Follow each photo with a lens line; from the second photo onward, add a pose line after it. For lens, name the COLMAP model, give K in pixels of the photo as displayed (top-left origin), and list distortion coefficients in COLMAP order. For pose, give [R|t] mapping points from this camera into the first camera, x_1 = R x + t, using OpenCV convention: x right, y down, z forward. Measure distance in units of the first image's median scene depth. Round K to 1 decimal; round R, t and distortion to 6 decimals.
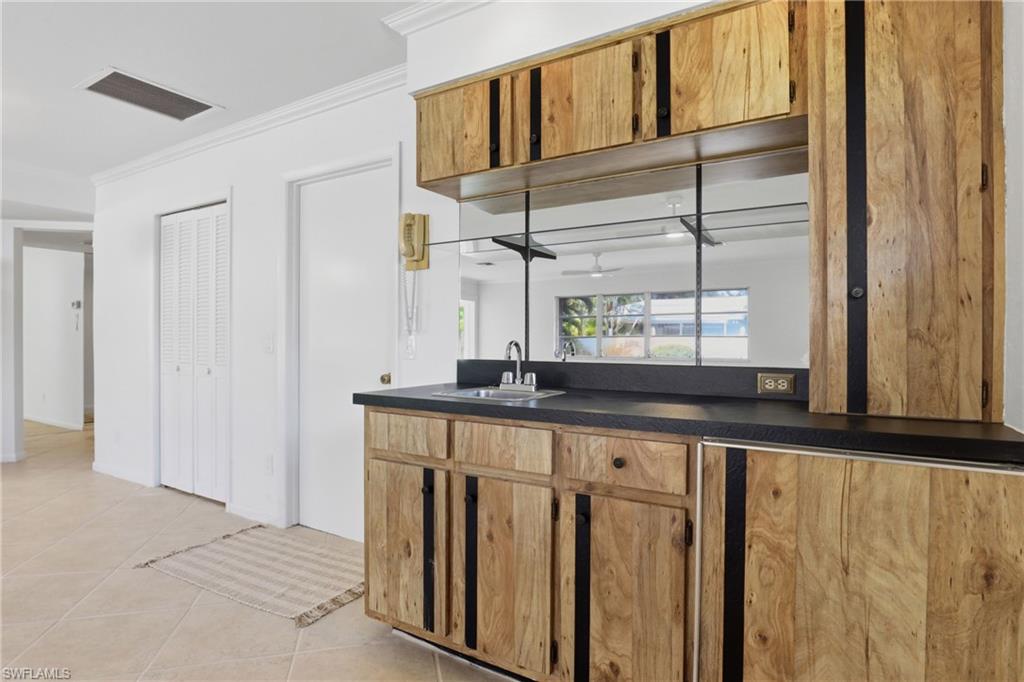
lens RADIAL K [[525.3, 0, 512.0], [0, 525.3, 341.0], [0, 0, 1]] dist [-0.019257, 0.000082]
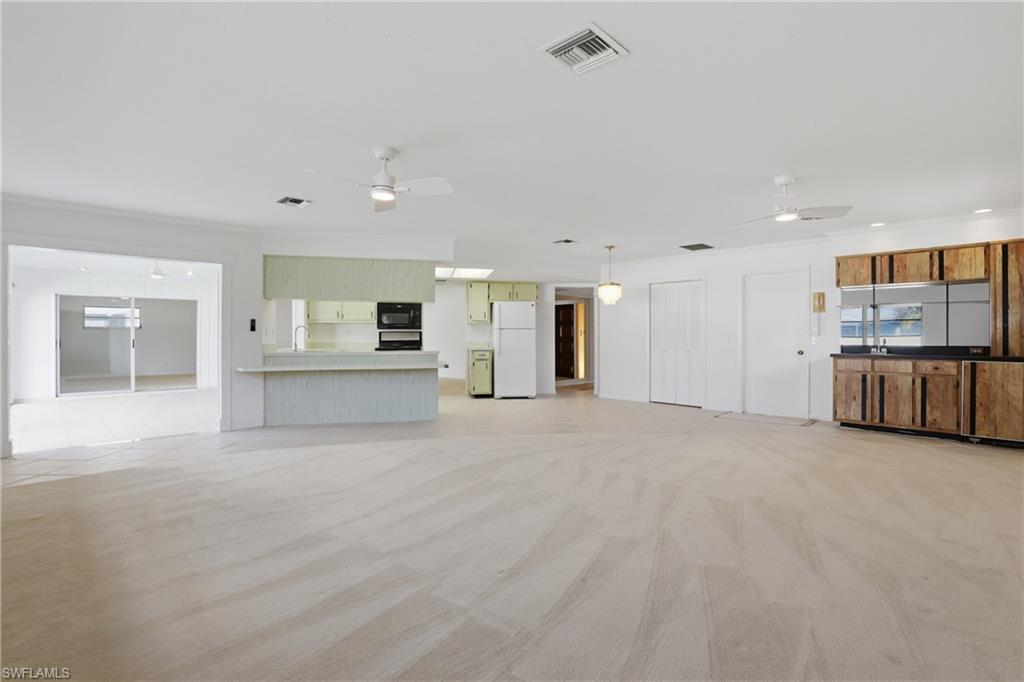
lens RADIAL K [[472.0, 0, 516.5], [0, 472.0, 339.2], [0, 0, 1]] dist [-0.042662, 0.008629]
pose [[0.970765, -0.002432, -0.240020, -1.840218], [0.002454, 0.999997, -0.000208, 0.002219], [0.240020, -0.000387, 0.970768, -2.819394]]
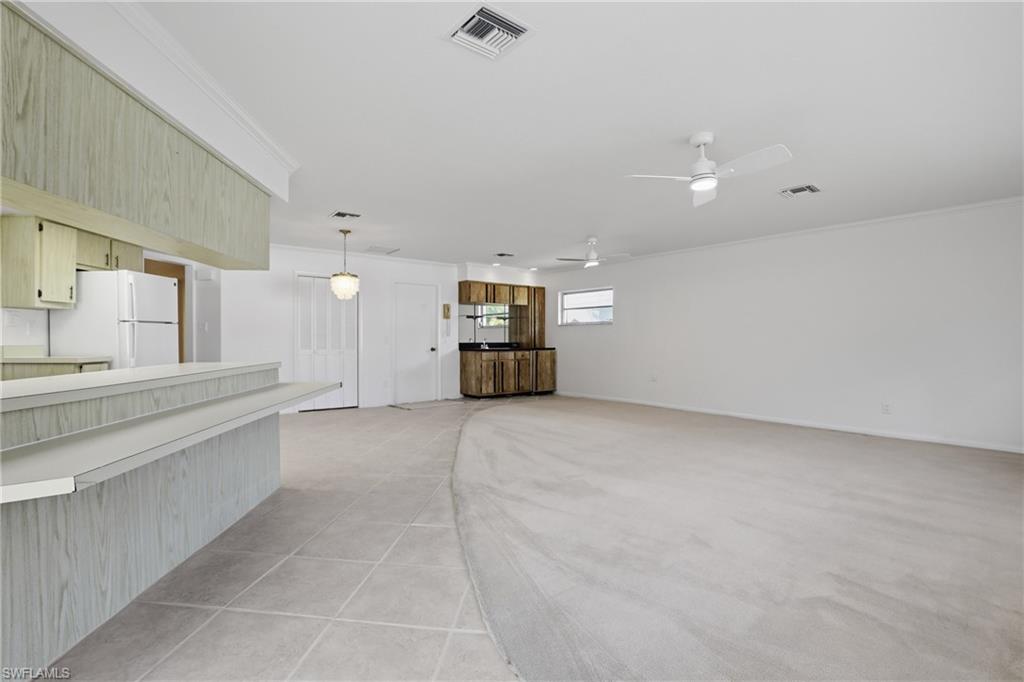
lens RADIAL K [[472.0, 0, 516.5], [0, 472.0, 339.2], [0, 0, 1]] dist [-0.042662, 0.008629]
pose [[0.350283, -0.004874, 0.936631, -5.016318], [0.006153, 0.999977, 0.002902, 0.001391], [-0.936624, 0.004747, 0.350304, -0.979166]]
